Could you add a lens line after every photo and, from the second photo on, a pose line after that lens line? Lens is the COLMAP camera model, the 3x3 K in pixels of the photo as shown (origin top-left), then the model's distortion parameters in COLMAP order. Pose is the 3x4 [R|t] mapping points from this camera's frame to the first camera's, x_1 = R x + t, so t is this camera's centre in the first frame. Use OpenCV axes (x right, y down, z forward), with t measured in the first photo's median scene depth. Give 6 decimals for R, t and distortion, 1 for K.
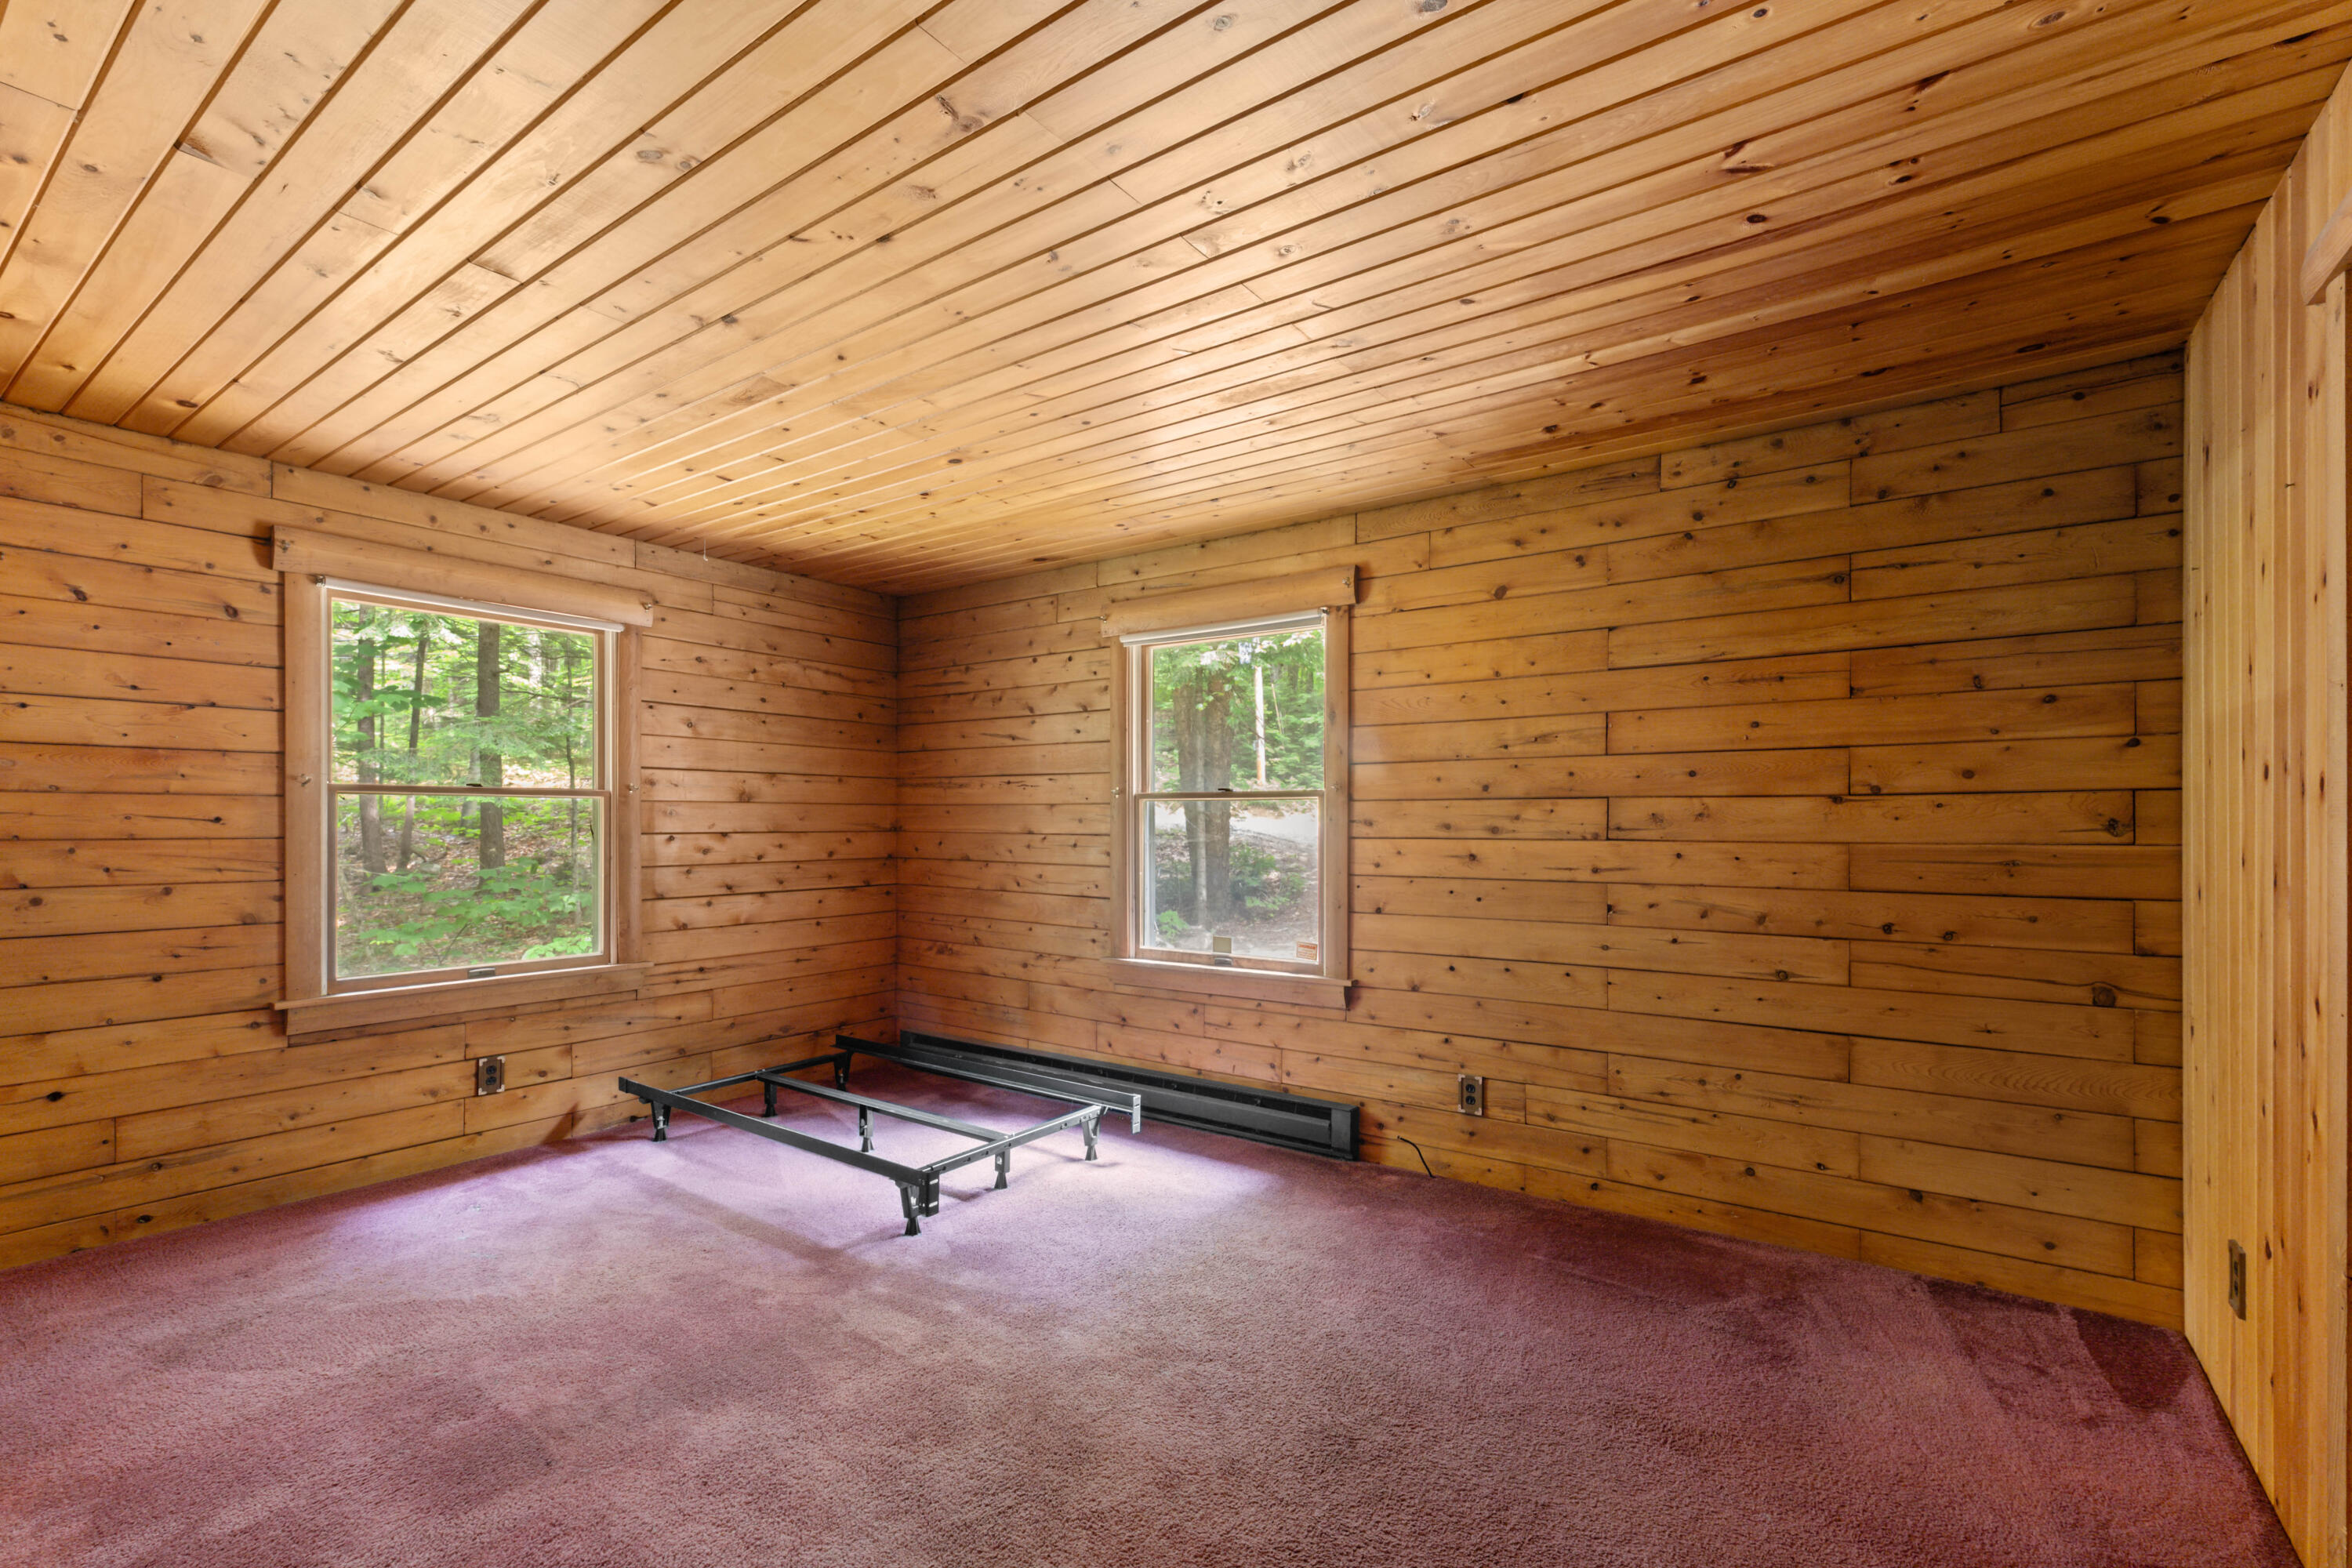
lens RADIAL K [[1034.6, 0, 1189.2], [0, 1034.6, 815.0], [0, 0, 1]] dist [0.004686, -0.001707]
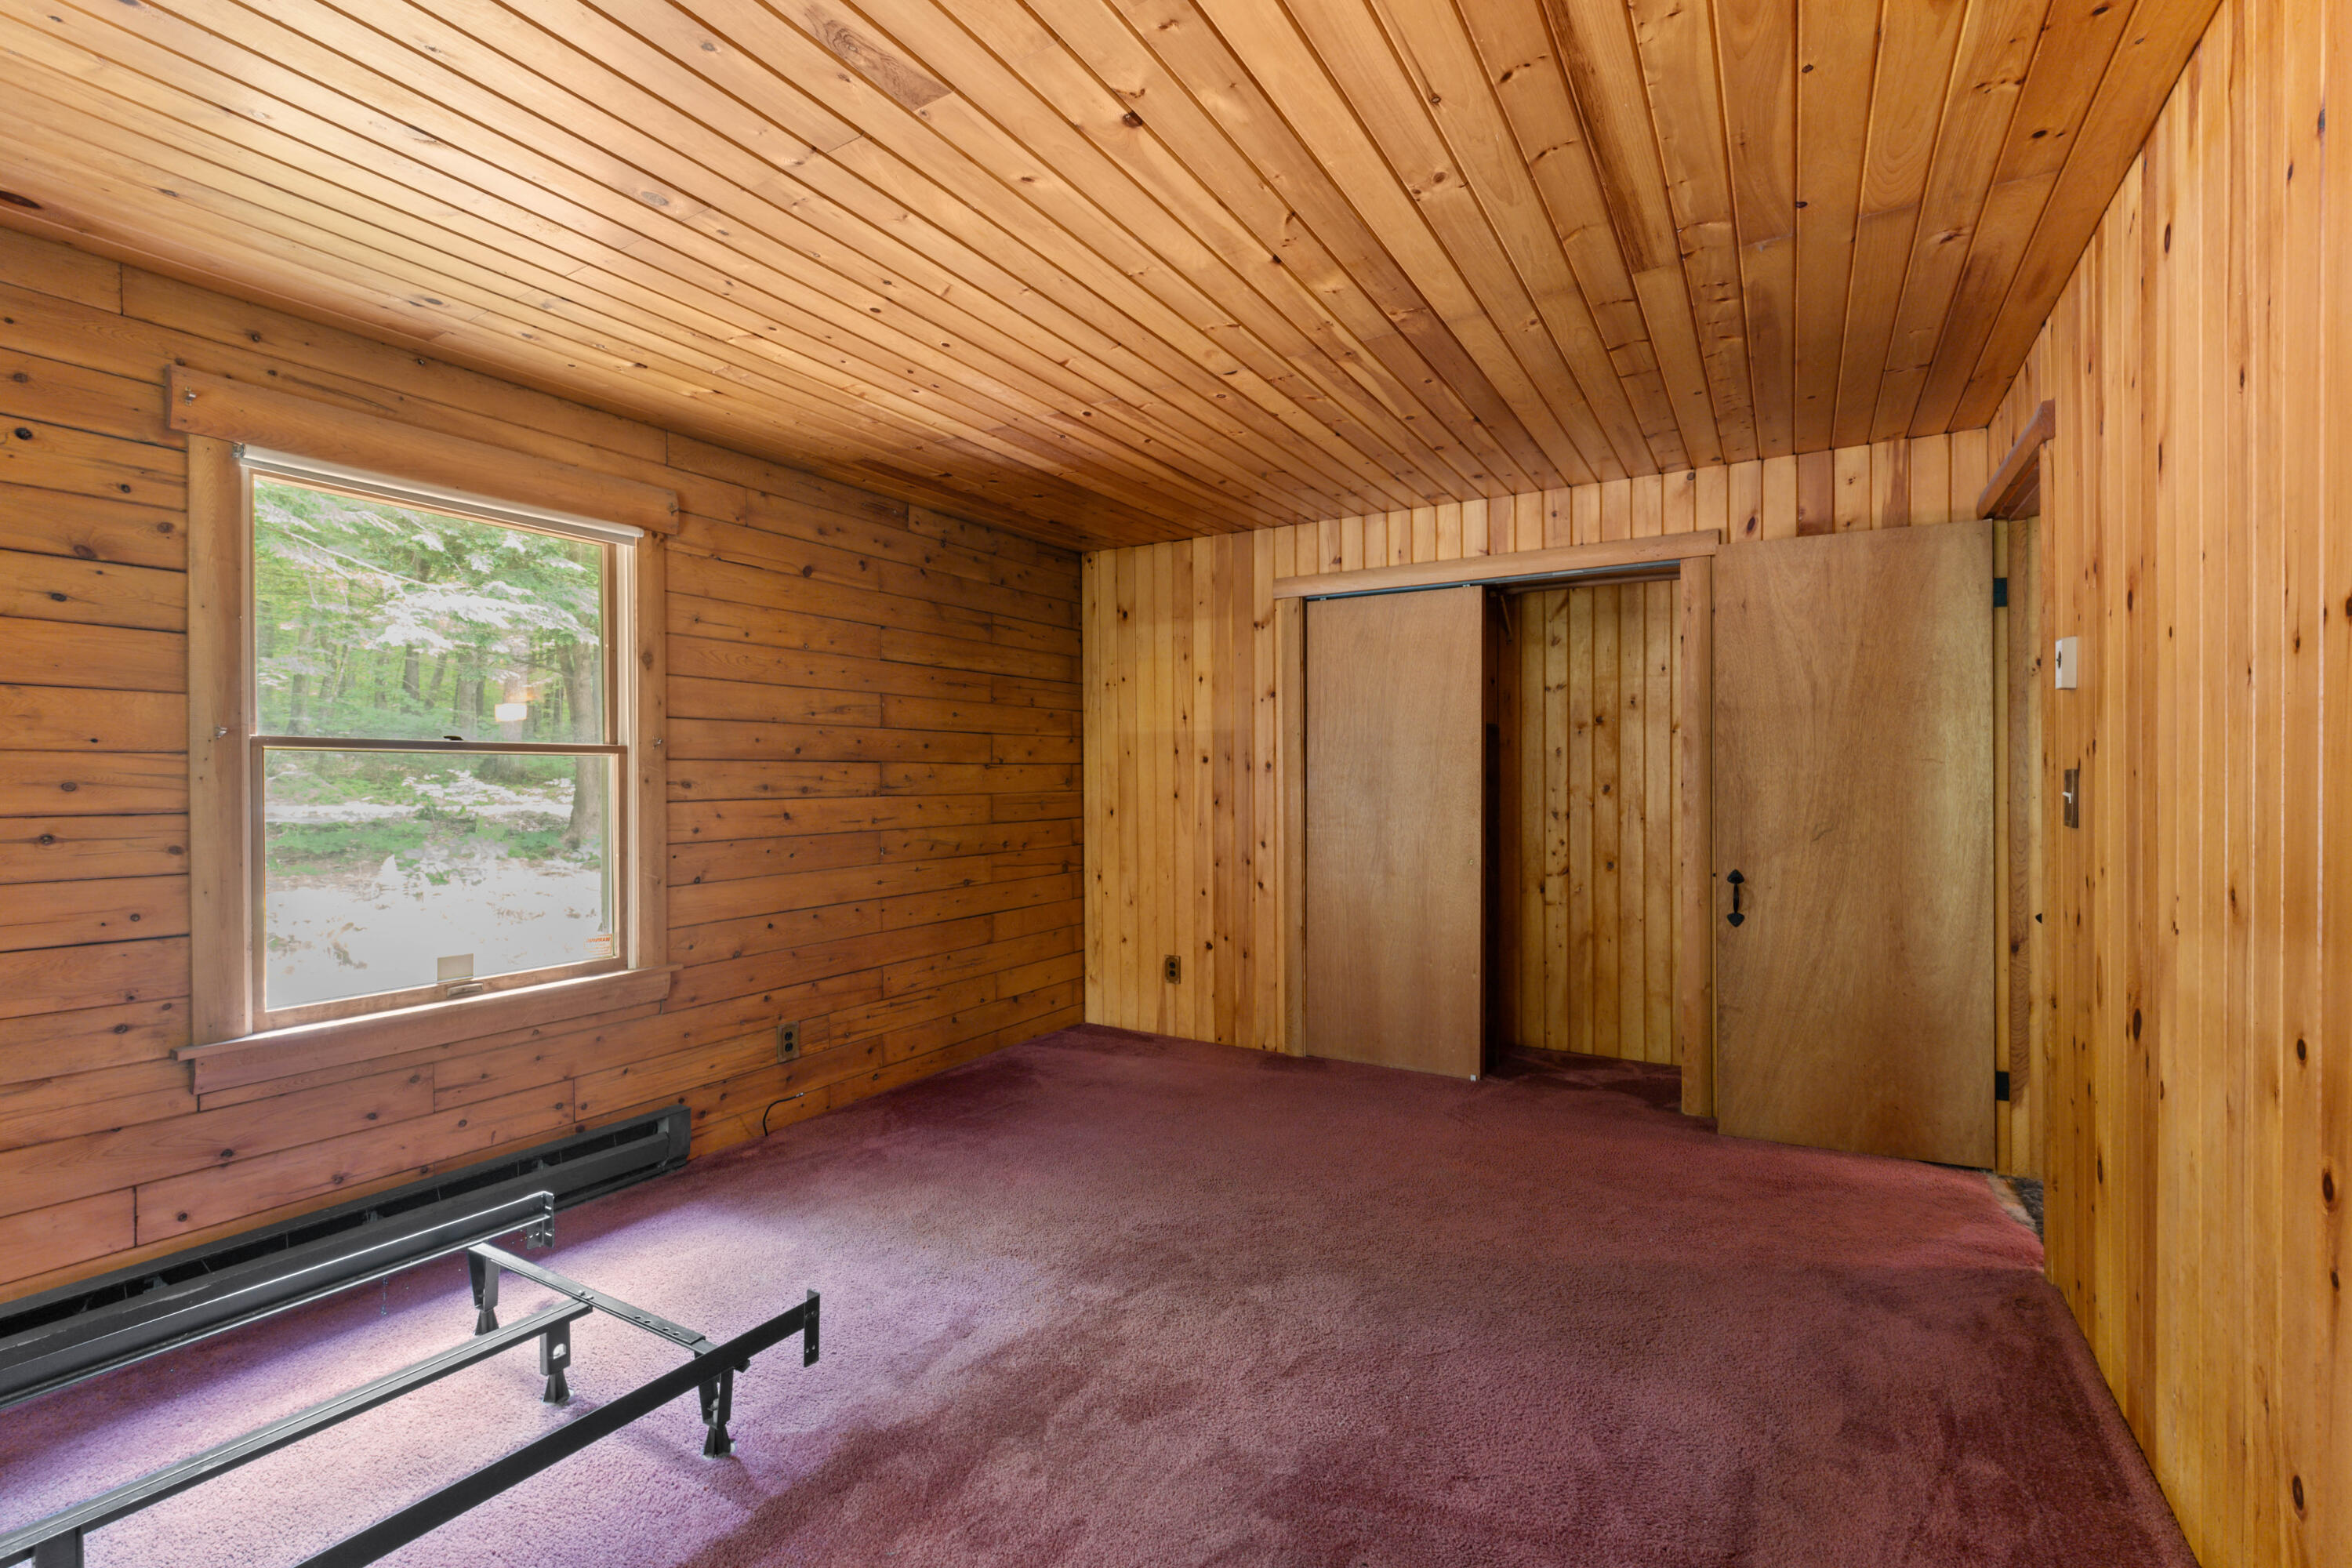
lens RADIAL K [[1034.6, 0, 1180.0], [0, 1034.6, 780.2], [0, 0, 1]] dist [0.004686, -0.001707]
pose [[-0.083901, -0.003579, 0.996468, -0.834730], [-0.002775, 0.999991, 0.003358, -0.000177], [-0.996470, -0.002484, -0.083910, 0.715172]]
